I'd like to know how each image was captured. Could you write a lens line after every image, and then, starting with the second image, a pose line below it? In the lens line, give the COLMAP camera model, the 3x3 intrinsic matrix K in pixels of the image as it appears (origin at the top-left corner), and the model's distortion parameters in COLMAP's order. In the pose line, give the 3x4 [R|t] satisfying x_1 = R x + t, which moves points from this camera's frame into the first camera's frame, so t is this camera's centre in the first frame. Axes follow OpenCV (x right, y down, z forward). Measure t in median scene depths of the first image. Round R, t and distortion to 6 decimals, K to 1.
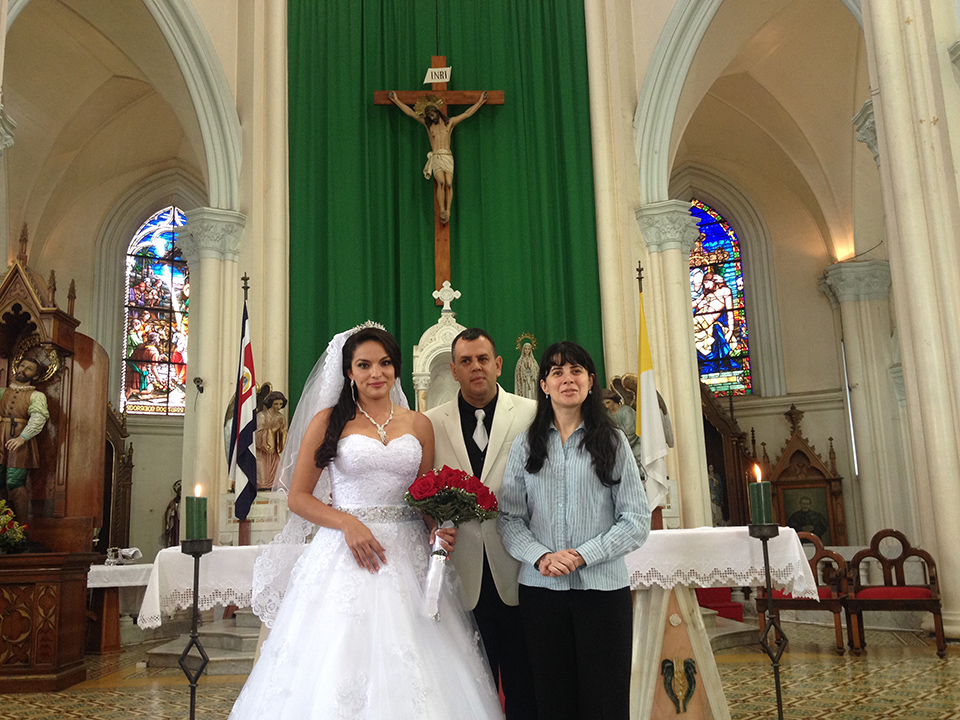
lens RADIAL K [[935.4, 0, 475.7], [0, 935.4, 359.2], [0, 0, 1]] dist [0.044607, 0.000000]
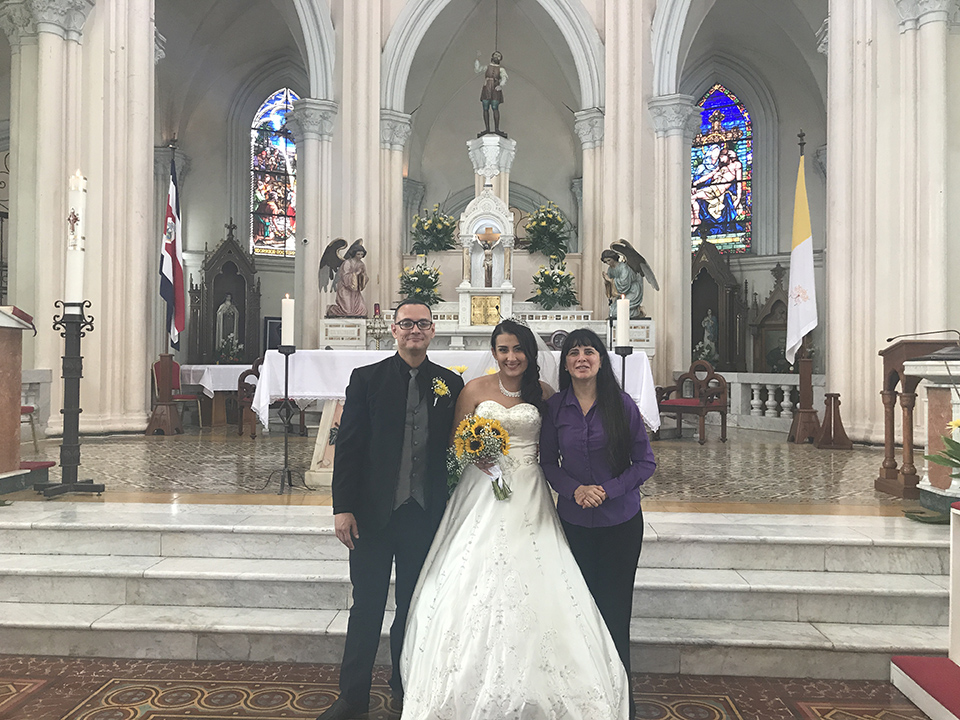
lens RADIAL K [[819.8, 0, 472.1], [0, 819.8, 358.7], [0, 0, 1]] dist [0.016568, 0.008655]
pose [[0.994273, 0.039897, -0.099139, 0.046990], [-0.021107, 0.982735, 0.183809, -0.016109], [0.104761, -0.180664, 0.977950, -0.107015]]
